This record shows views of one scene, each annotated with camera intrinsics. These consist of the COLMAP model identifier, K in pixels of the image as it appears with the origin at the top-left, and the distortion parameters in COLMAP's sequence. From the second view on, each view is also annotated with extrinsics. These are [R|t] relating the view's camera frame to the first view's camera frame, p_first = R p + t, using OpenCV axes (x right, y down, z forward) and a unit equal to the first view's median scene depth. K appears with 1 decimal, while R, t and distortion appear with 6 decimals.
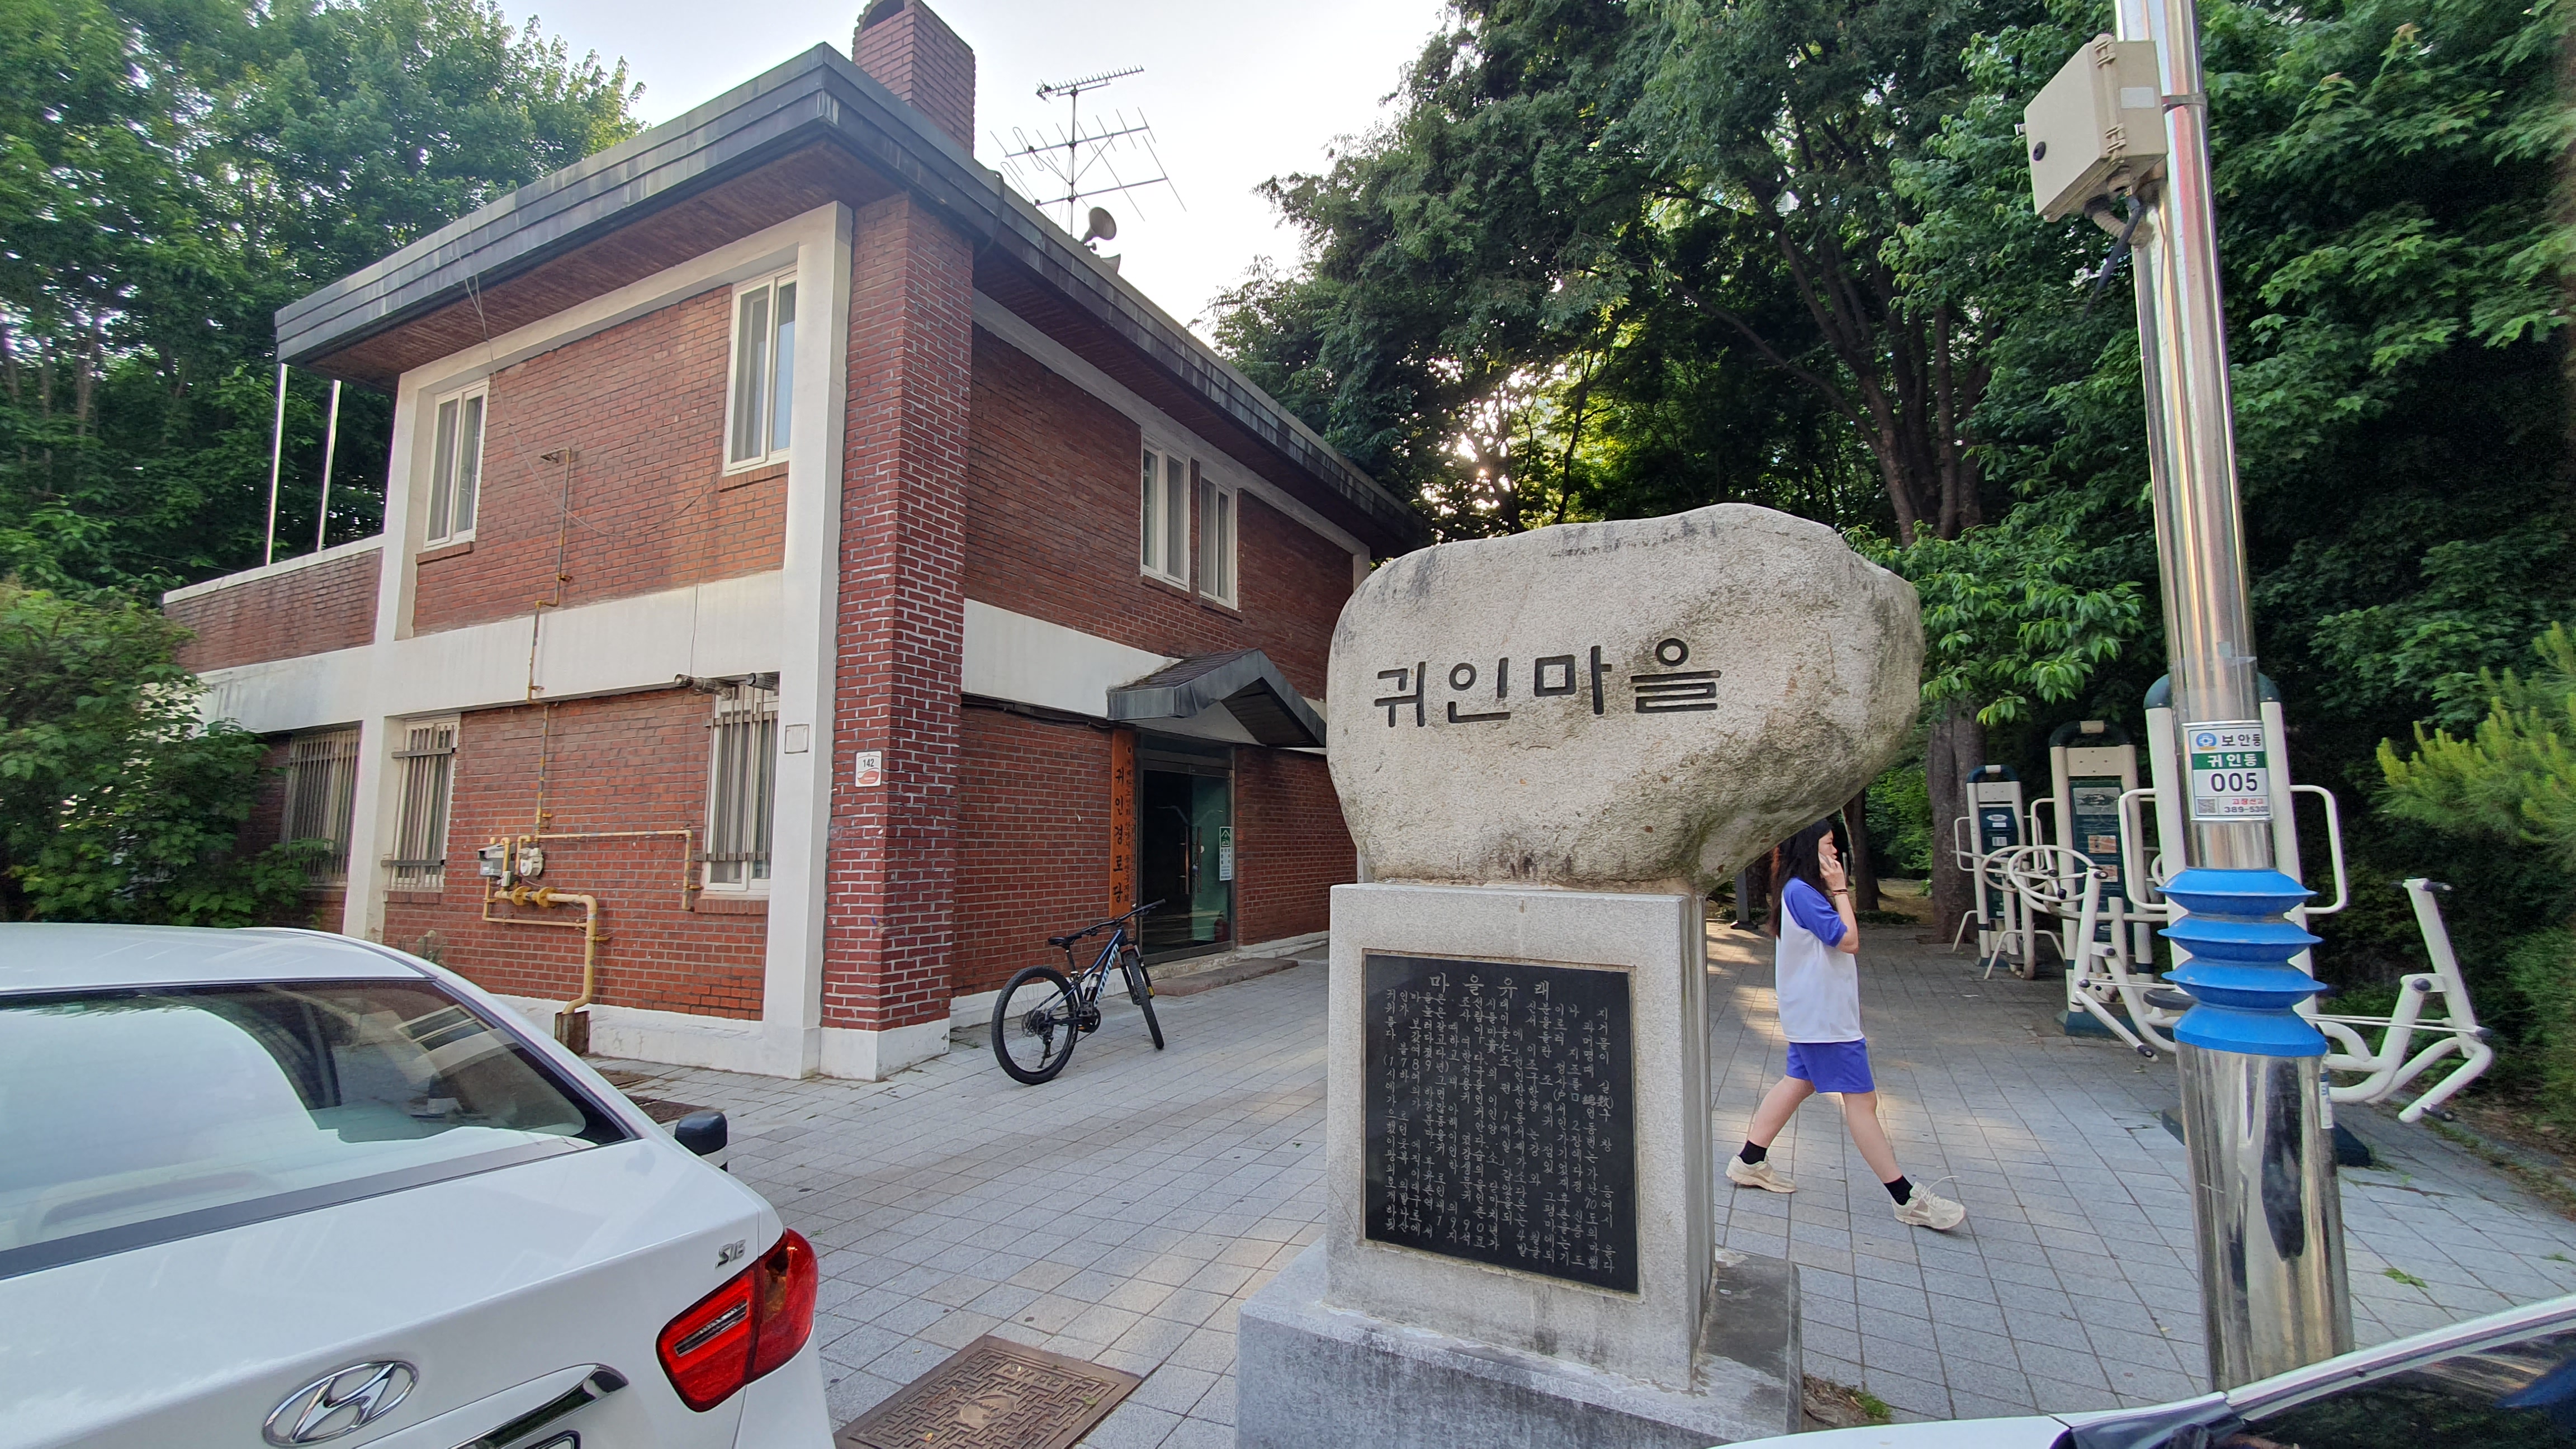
lens RADIAL K [[1029.9, 0, 1277.3], [0, 1029.9, 730.2], [0, 0, 1]] dist [0.015825, -0.000189]
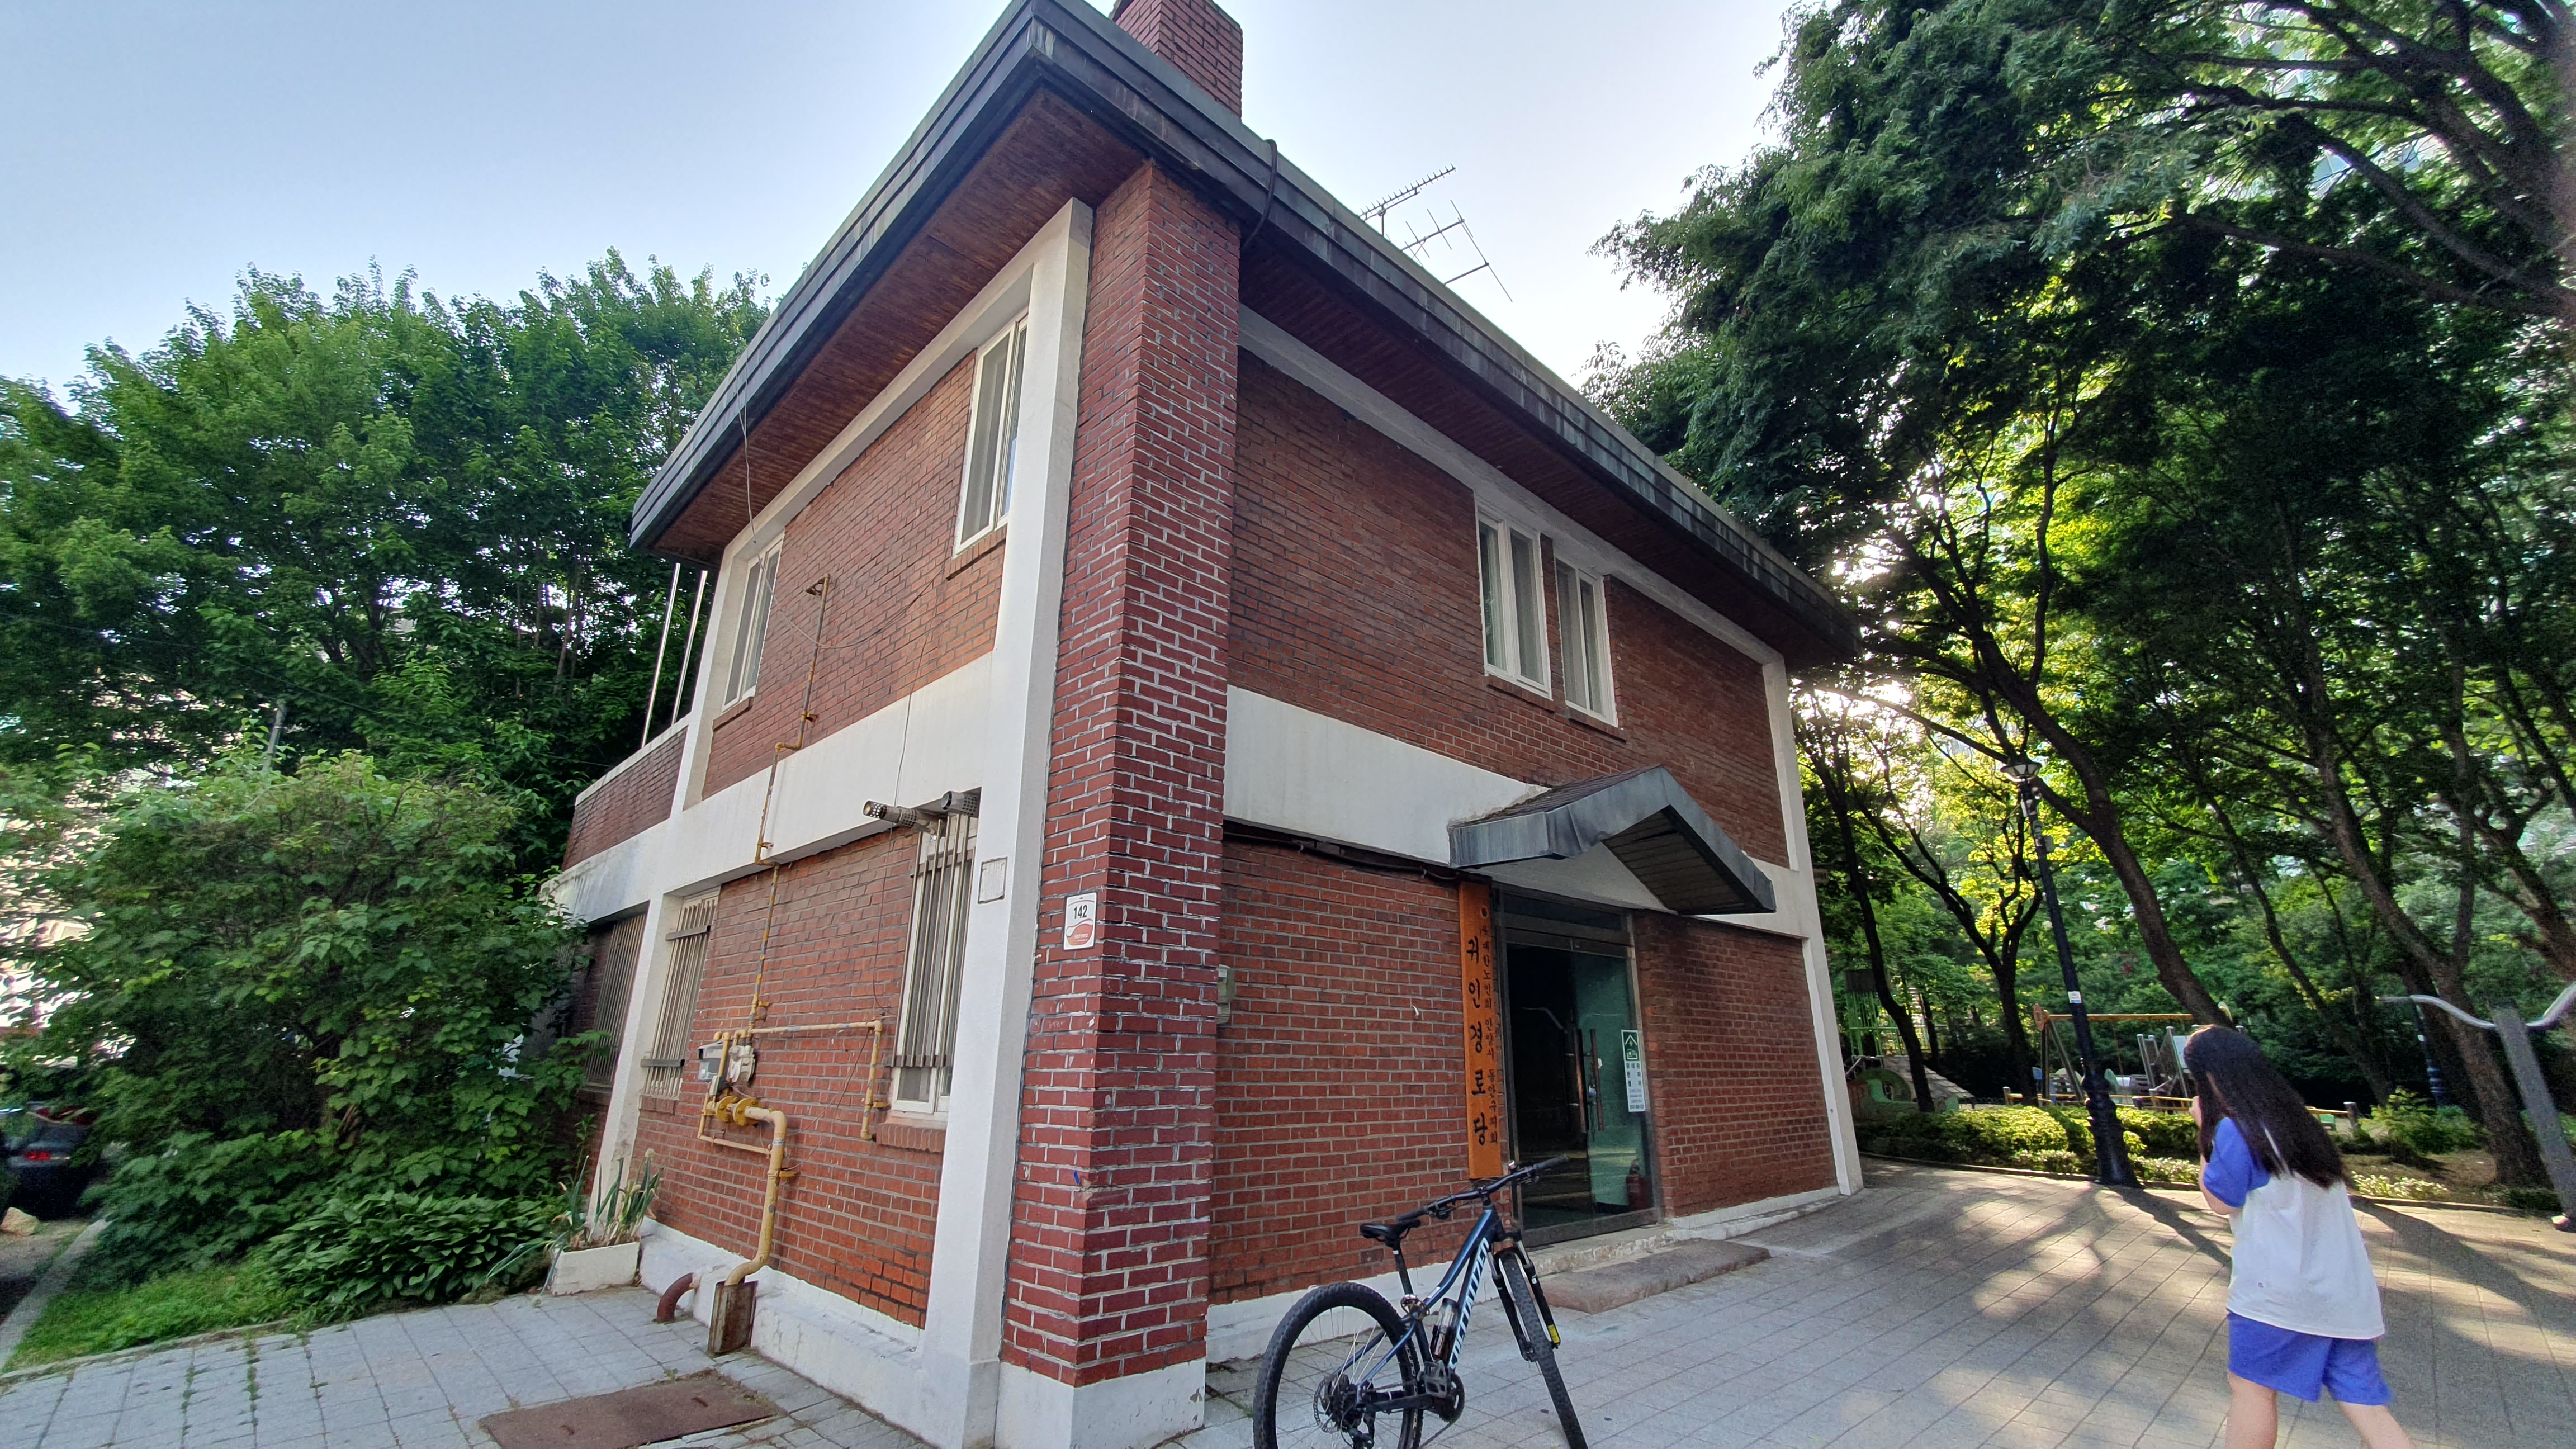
lens RADIAL K [[1025.8, 0, 1280.8], [0, 1025.8, 716.3], [0, 0, 1]] dist [0.007672, -0.000342]
pose [[0.945248, -0.088098, -0.314236, -0.062232], [0.020681, 0.977110, -0.211728, 0.048449], [0.325696, 0.193637, 0.925433, 0.405855]]
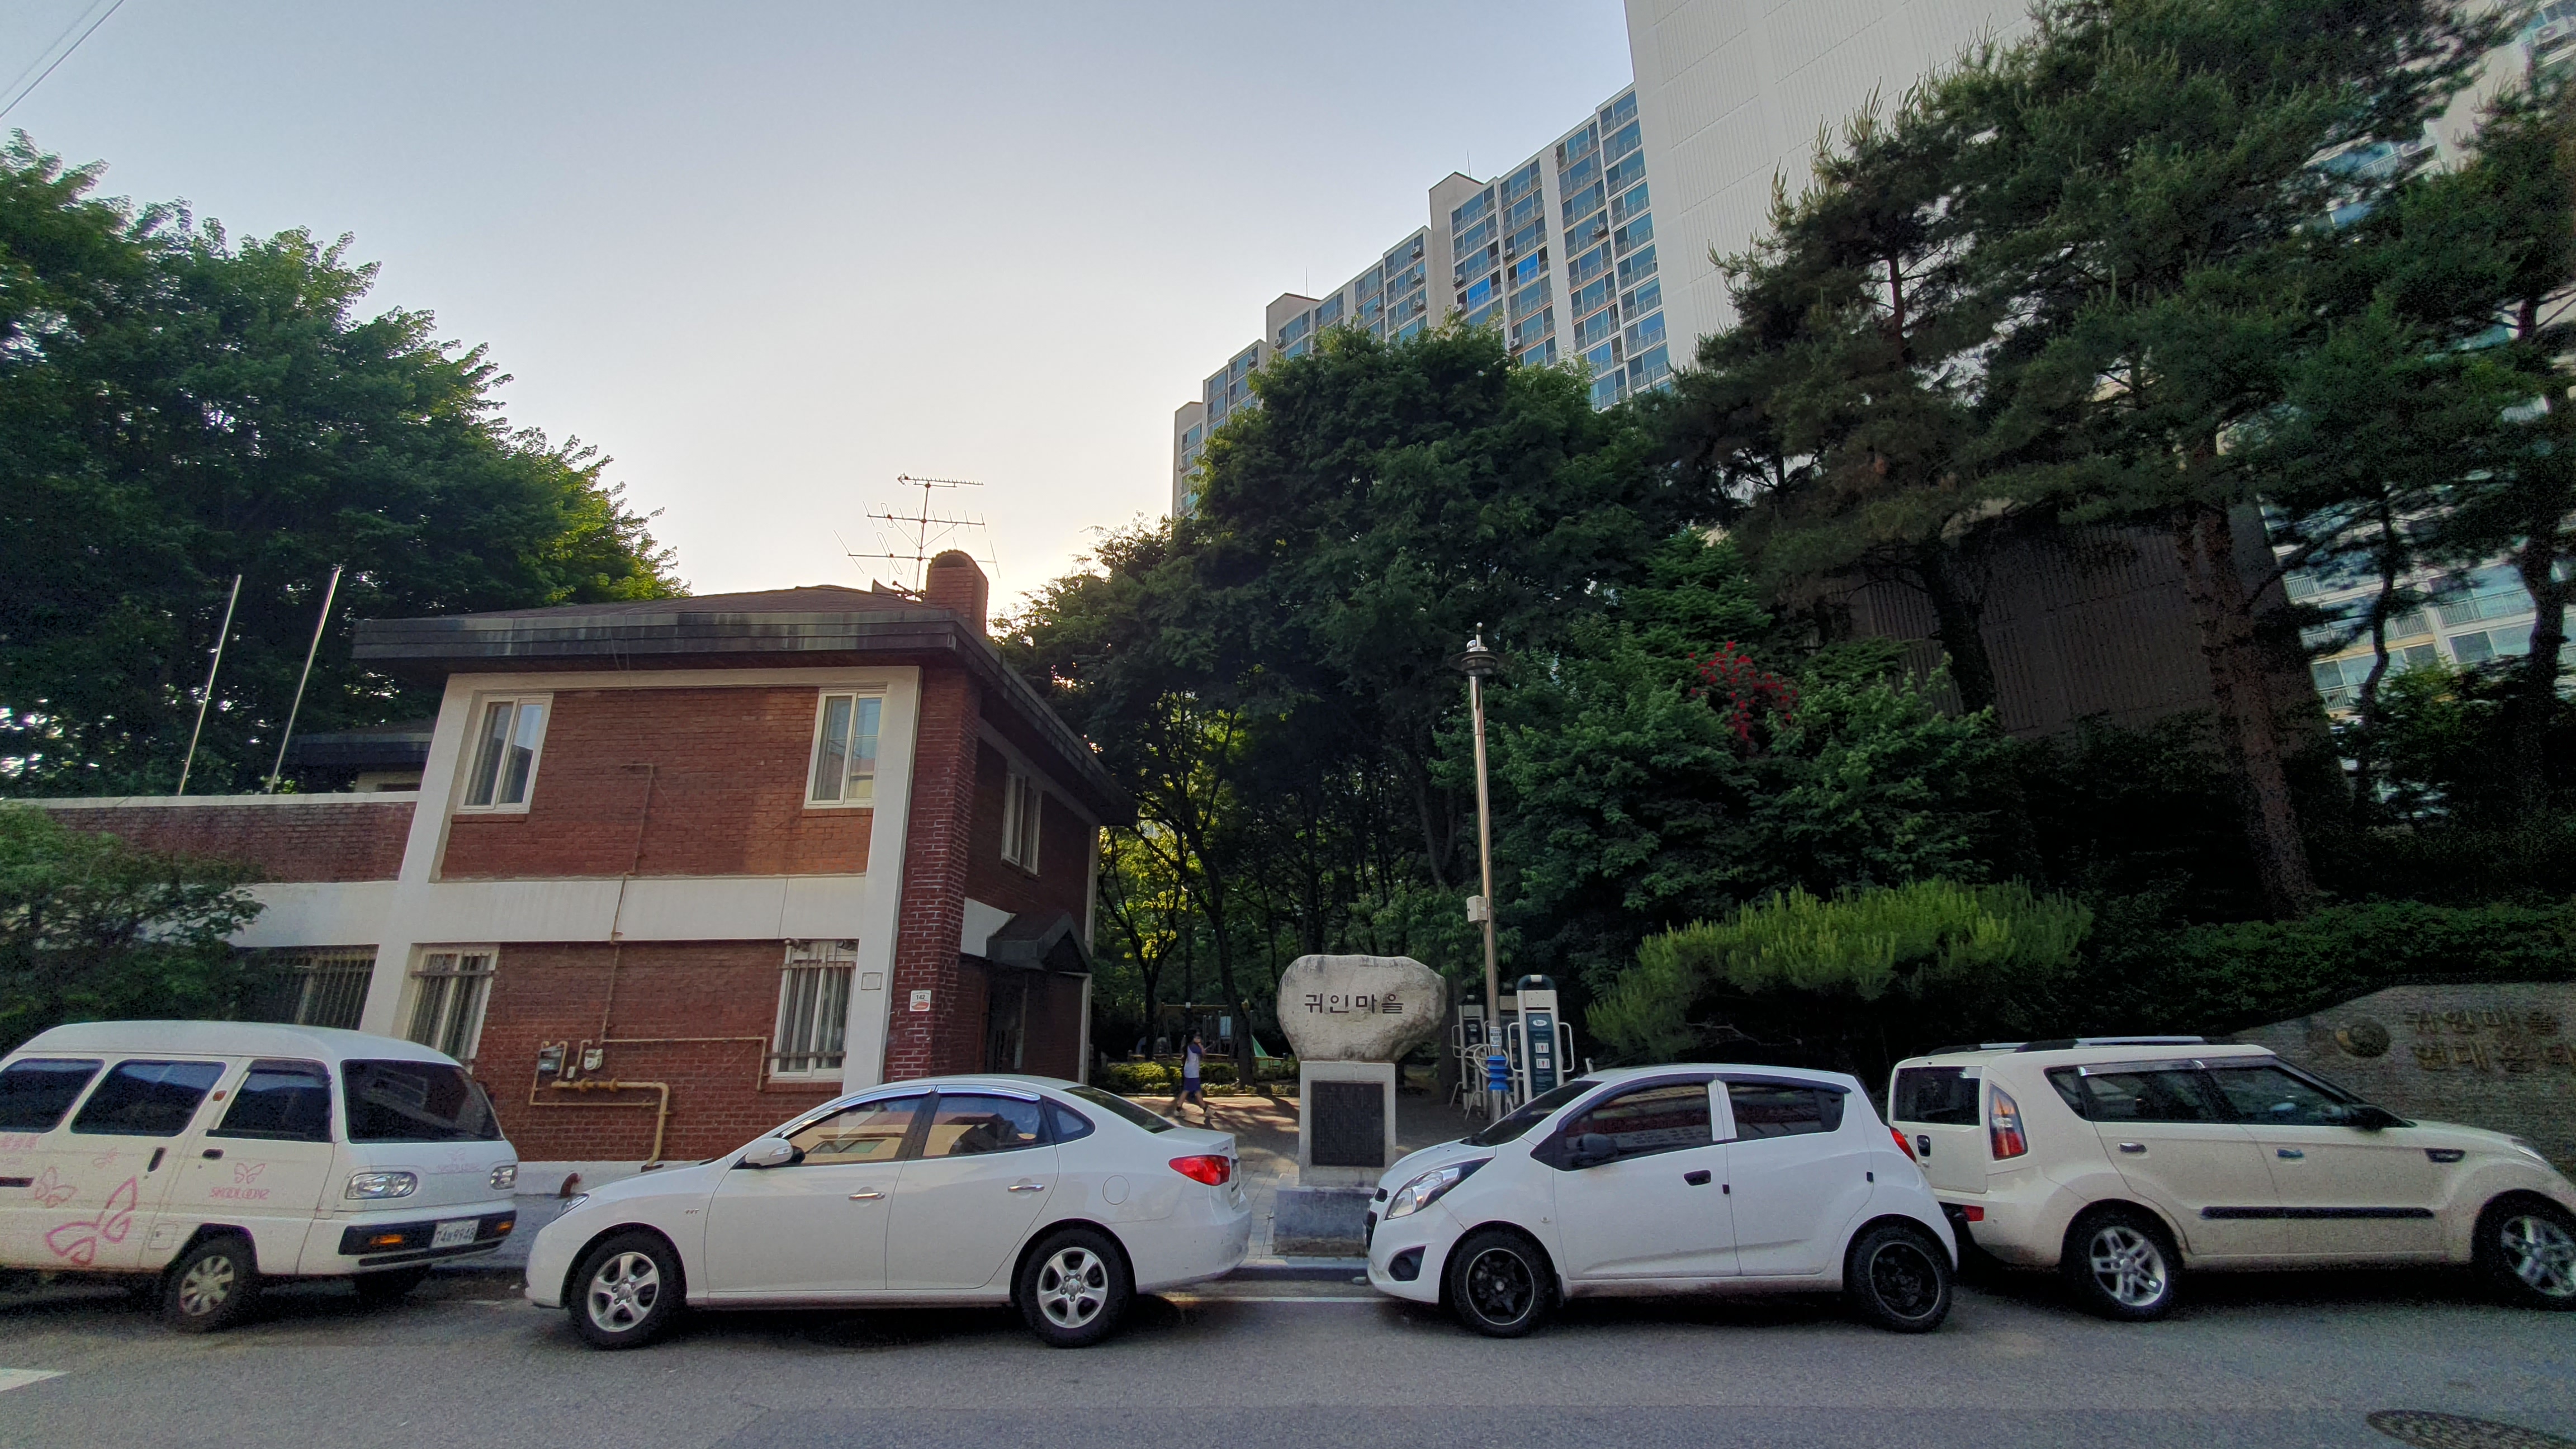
lens RADIAL K [[1029.9, 0, 1277.3], [0, 1029.9, 730.2], [0, 0, 1]] dist [0.015825, -0.000189]
pose [[0.915234, 0.114892, 0.386195, -0.545798], [-0.045484, 0.981818, -0.184296, -0.110830], [-0.400347, 0.151108, 0.903819, -0.832686]]
